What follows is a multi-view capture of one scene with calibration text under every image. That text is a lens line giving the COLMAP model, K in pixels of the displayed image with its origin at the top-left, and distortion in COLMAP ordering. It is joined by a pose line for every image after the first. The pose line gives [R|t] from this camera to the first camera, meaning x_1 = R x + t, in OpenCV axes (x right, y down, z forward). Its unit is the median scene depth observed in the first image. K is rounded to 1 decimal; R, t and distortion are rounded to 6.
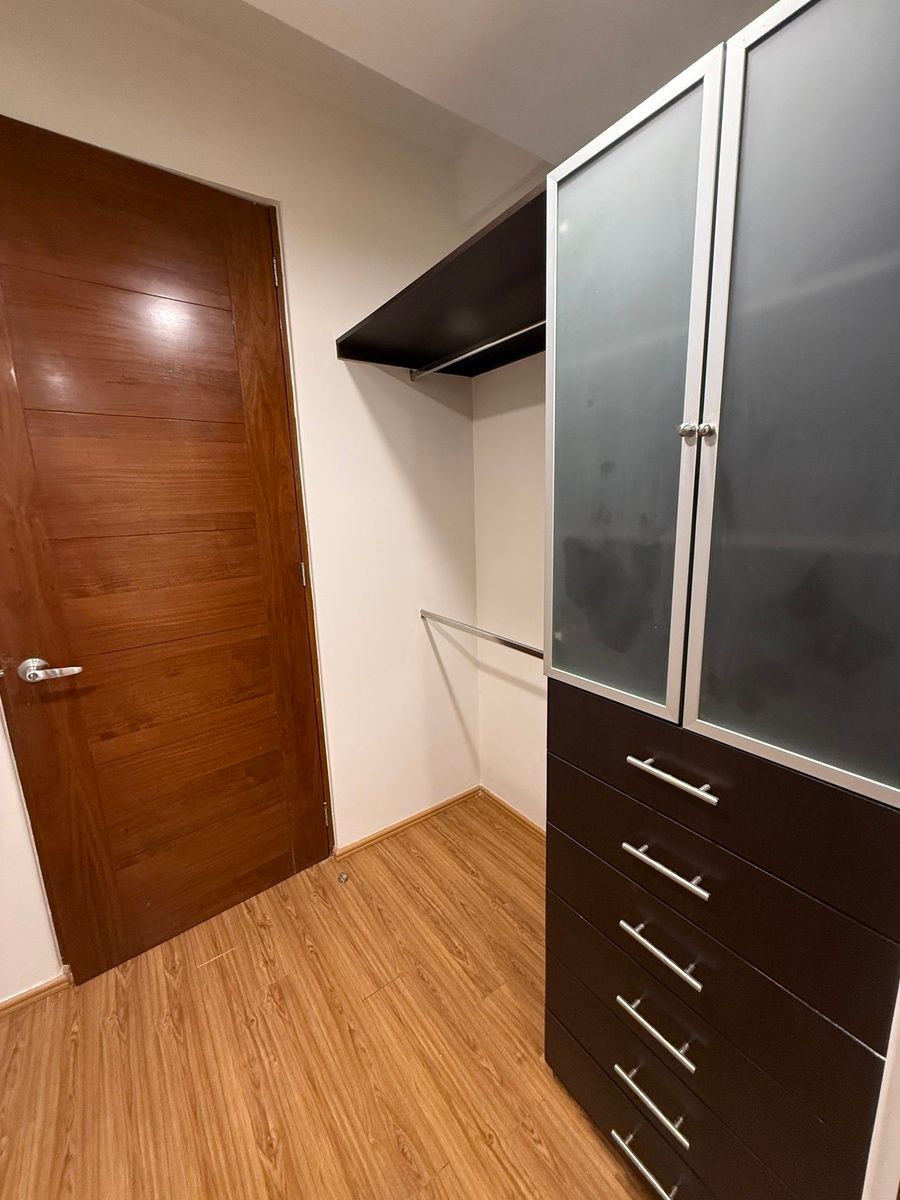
lens RADIAL K [[478.9, 0, 443.5], [0, 478.9, 600.4], [0, 0, 1]] dist [-0.000842, 0.000357]
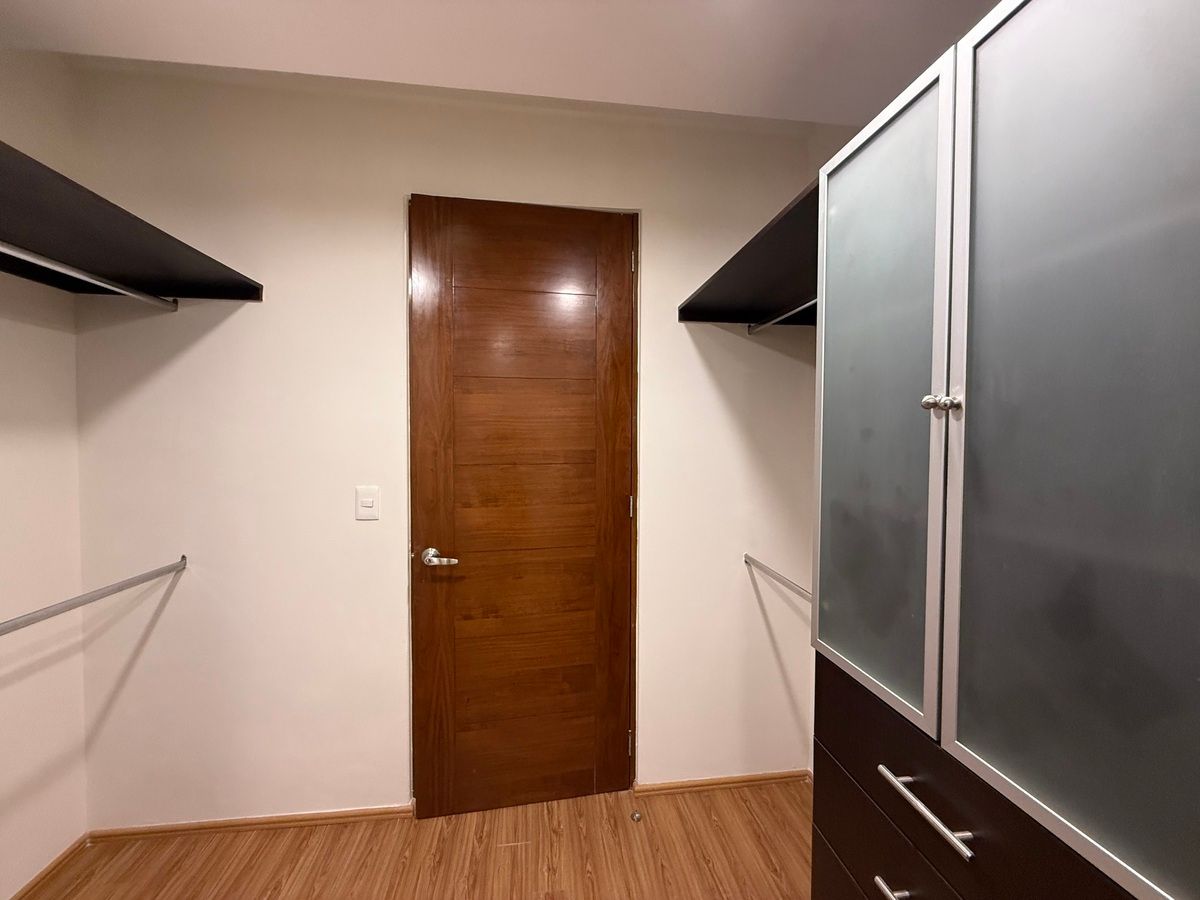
lens RADIAL K [[478.9, 0, 597.8], [0, 478.9, 451.0], [0, 0, 1]] dist [-0.000842, 0.000357]
pose [[0.883584, 0.049006, -0.465701, 0.181849], [-0.124099, 0.983455, -0.131966, -0.029298], [0.451529, 0.174396, 0.875047, -0.043527]]
